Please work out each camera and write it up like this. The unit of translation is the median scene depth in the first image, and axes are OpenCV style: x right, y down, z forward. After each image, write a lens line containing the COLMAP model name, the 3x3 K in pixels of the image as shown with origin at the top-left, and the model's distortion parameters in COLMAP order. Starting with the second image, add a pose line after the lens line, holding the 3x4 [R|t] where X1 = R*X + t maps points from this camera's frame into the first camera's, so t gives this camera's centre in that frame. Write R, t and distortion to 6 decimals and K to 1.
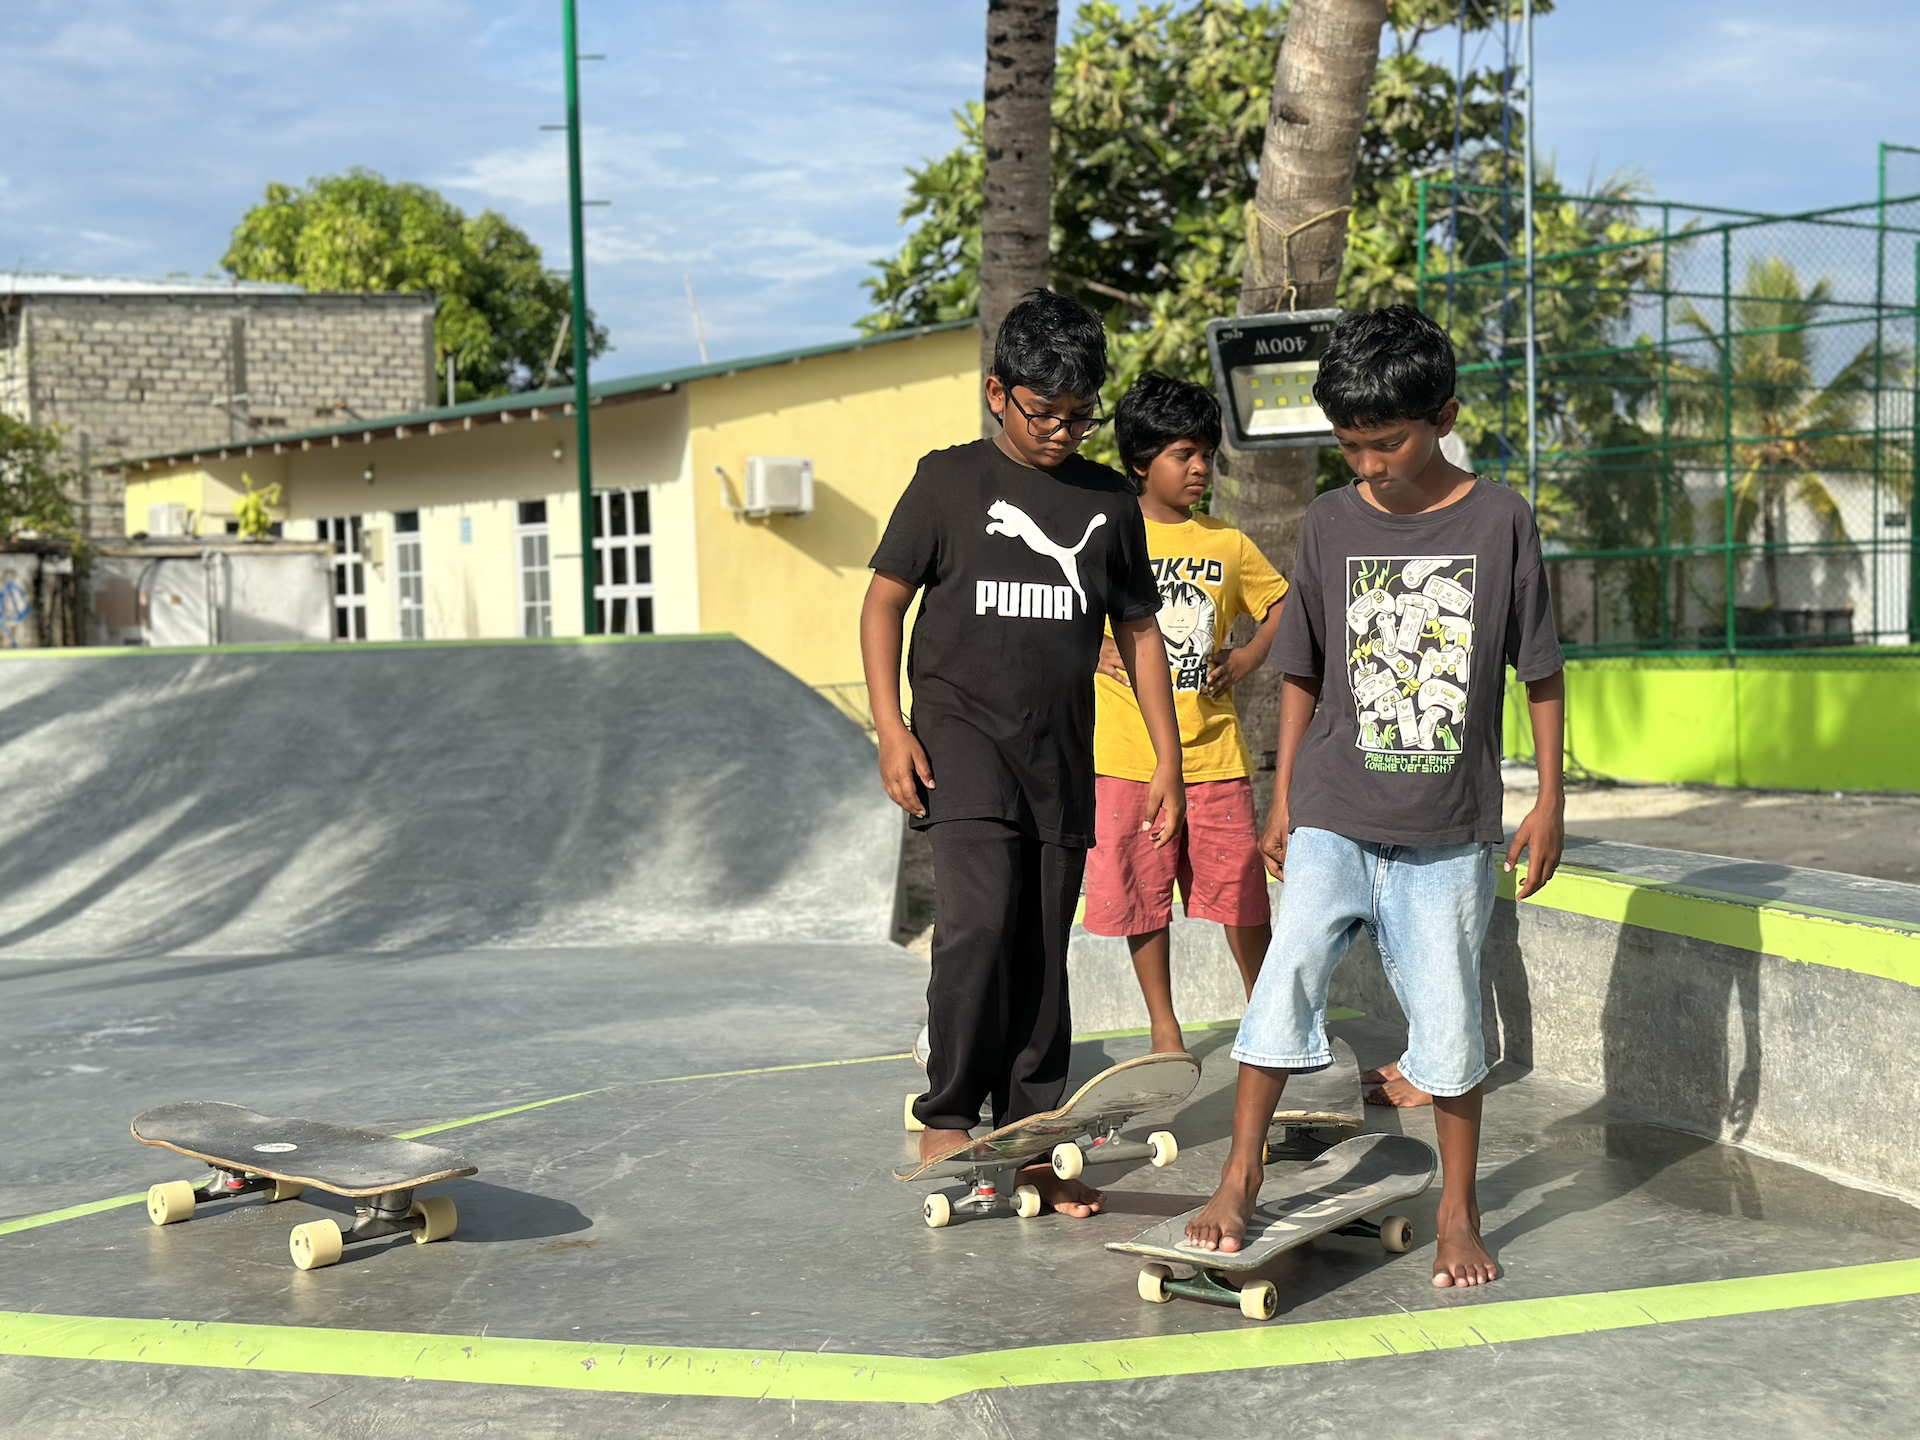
lens RADIAL K [[2732.3, 0, 948.0], [0, 2732.3, 727.4], [0, 0, 1]] dist [0.137038, 0.000000]
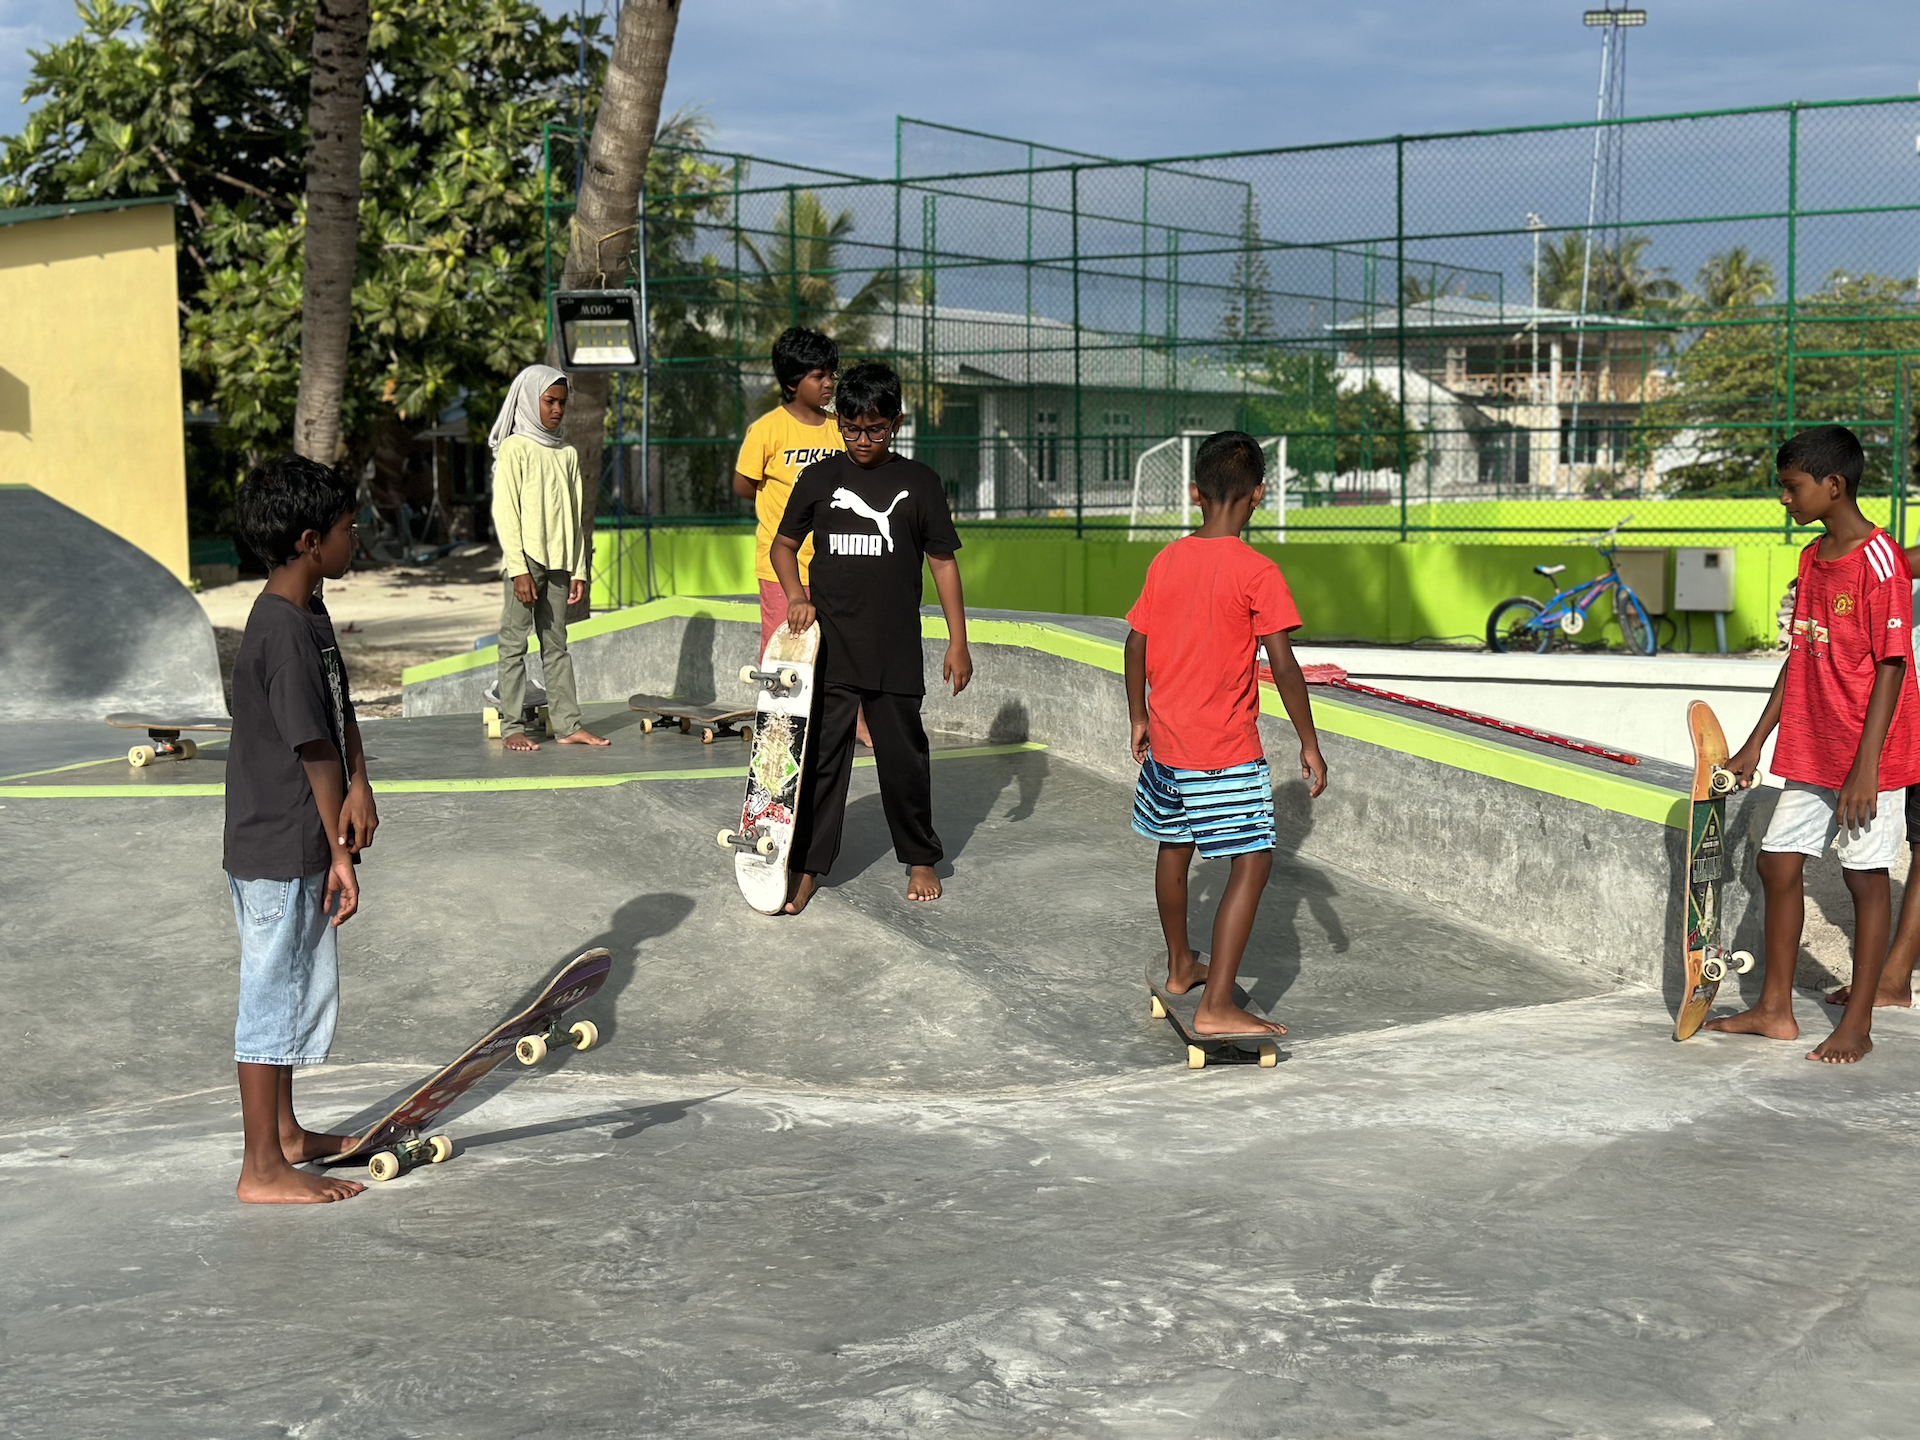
lens RADIAL K [[2732.3, 0, 957.8], [0, 2732.3, 700.7], [0, 0, 1]] dist [0.137038, 0.000000]
pose [[0.937854, -0.005790, 0.346981, -0.057072], [-0.006033, 0.999438, 0.032984, 0.008700], [-0.346976, -0.033027, 0.937292, -0.141600]]
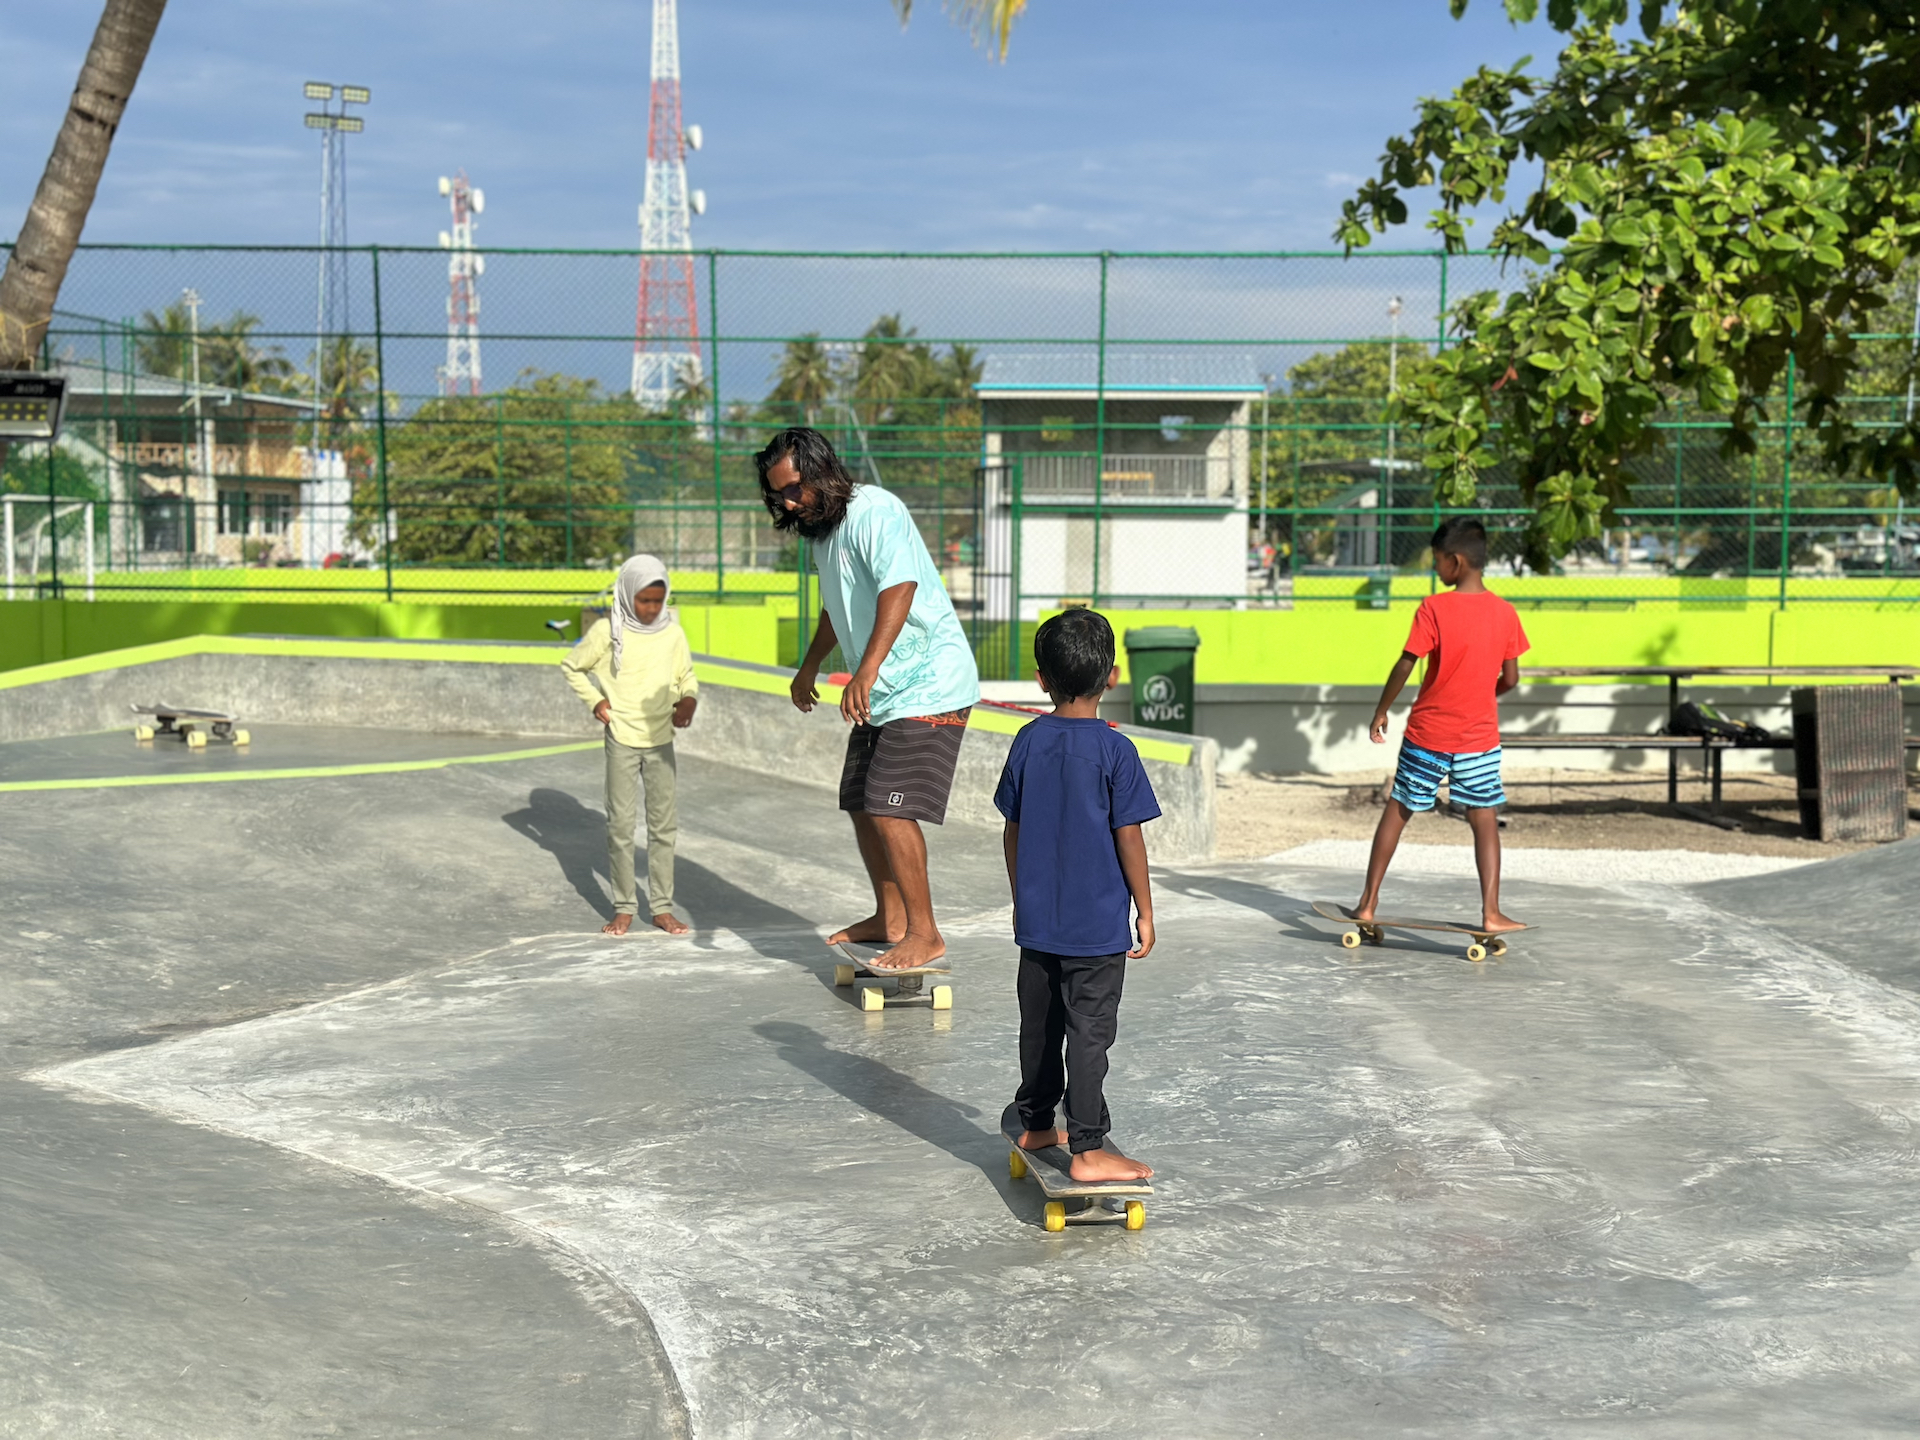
lens RADIAL K [[2732.3, 0, 961.6], [0, 2732.3, 725.6], [0, 0, 1]] dist [0.137038, 0.000000]
pose [[0.639734, -0.018433, 0.768375, -0.216288], [0.008787, 0.999822, 0.016670, 0.014701], [-0.768546, -0.003913, 0.639782, -0.160805]]
